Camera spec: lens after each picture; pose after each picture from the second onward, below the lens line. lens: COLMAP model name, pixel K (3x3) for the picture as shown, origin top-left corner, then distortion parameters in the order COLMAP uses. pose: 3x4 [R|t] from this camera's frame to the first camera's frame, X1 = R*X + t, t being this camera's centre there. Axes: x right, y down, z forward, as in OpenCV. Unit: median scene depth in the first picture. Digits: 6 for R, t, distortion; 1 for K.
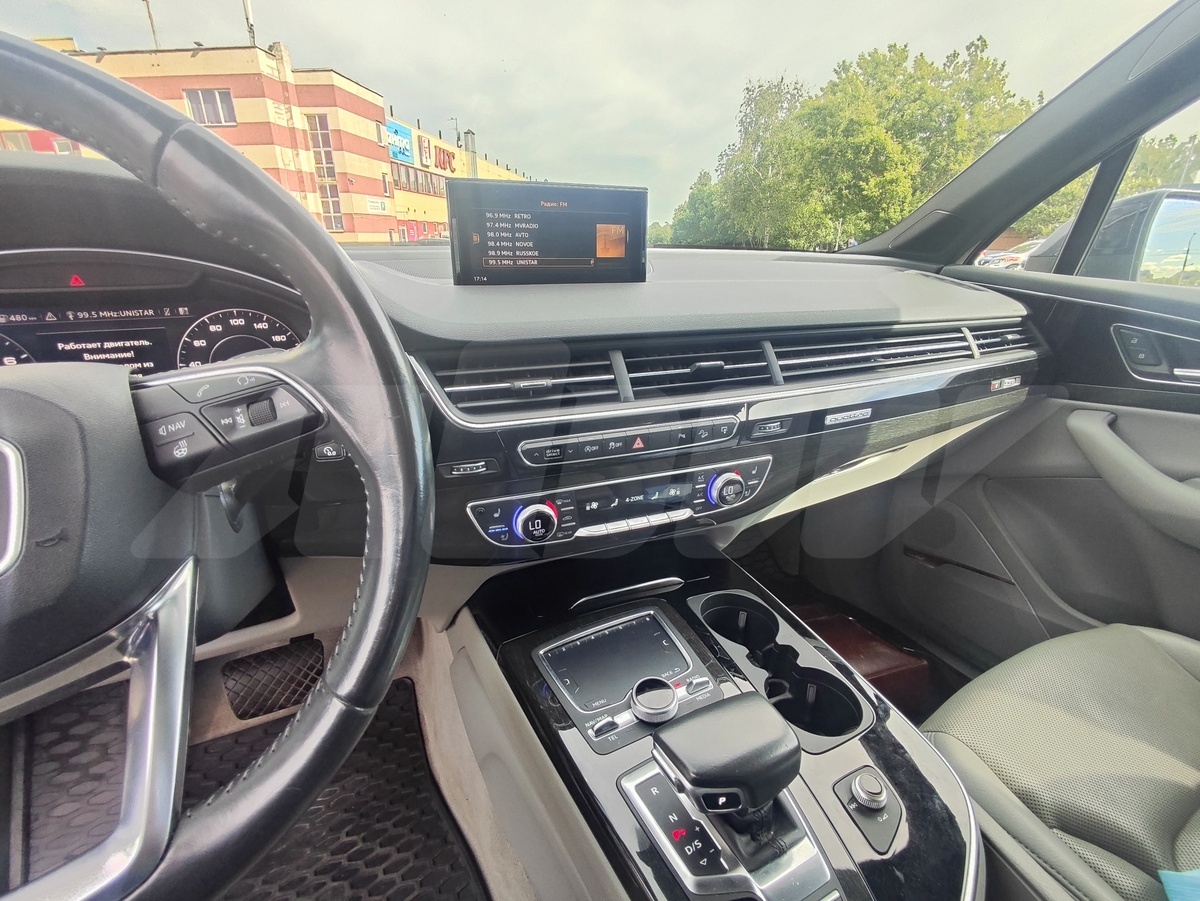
lens RADIAL K [[550.0, 0, 600.0], [0, 550.0, 450.5], [0, 0, 1]] dist [-0.001524, 0.000179]
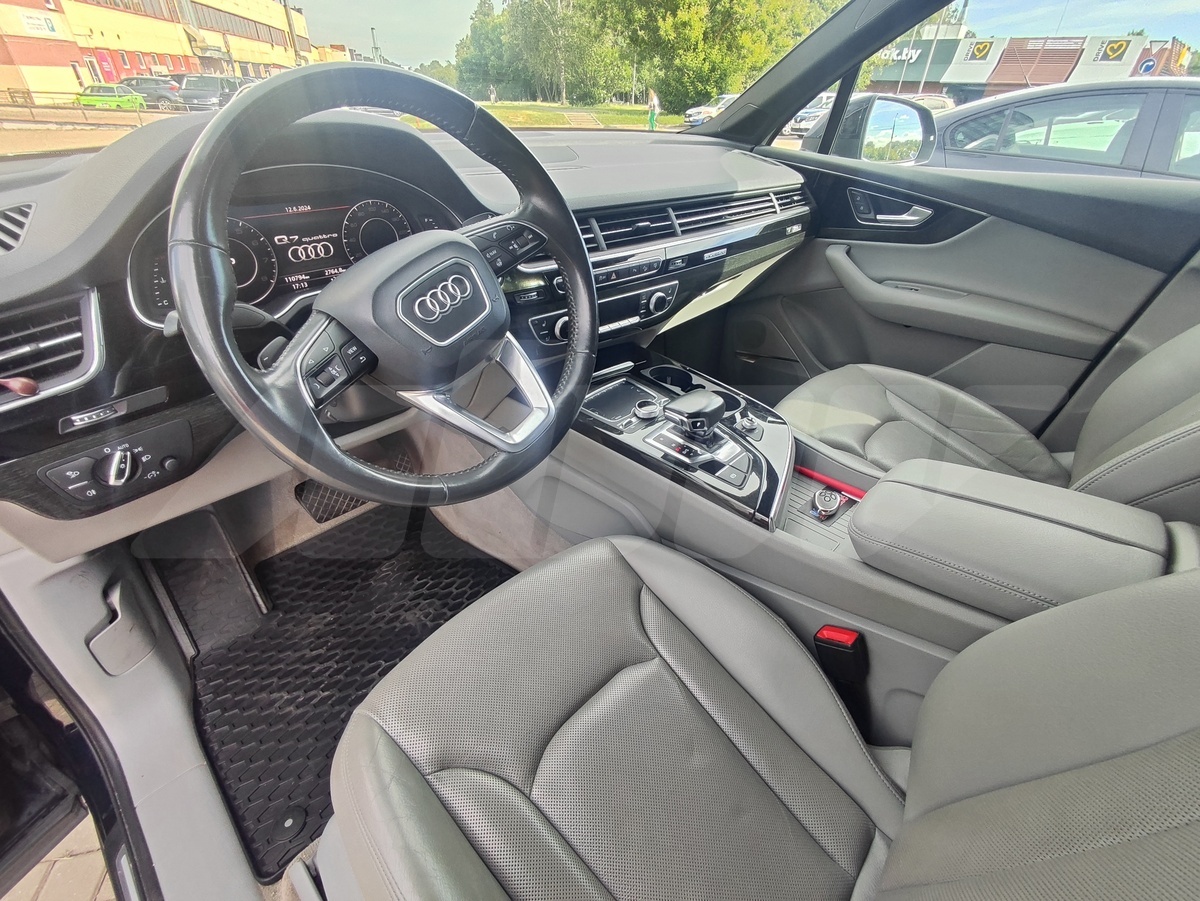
lens RADIAL K [[550.0, 0, 600.0], [0, 550.0, 450.5], [0, 0, 1]] dist [-0.001524, 0.000179]
pose [[0.944420, -0.165715, 0.283918, -0.378354], [0.099290, 0.967106, 0.234196, 0.074375], [-0.313388, -0.192989, 0.929808, -0.464723]]
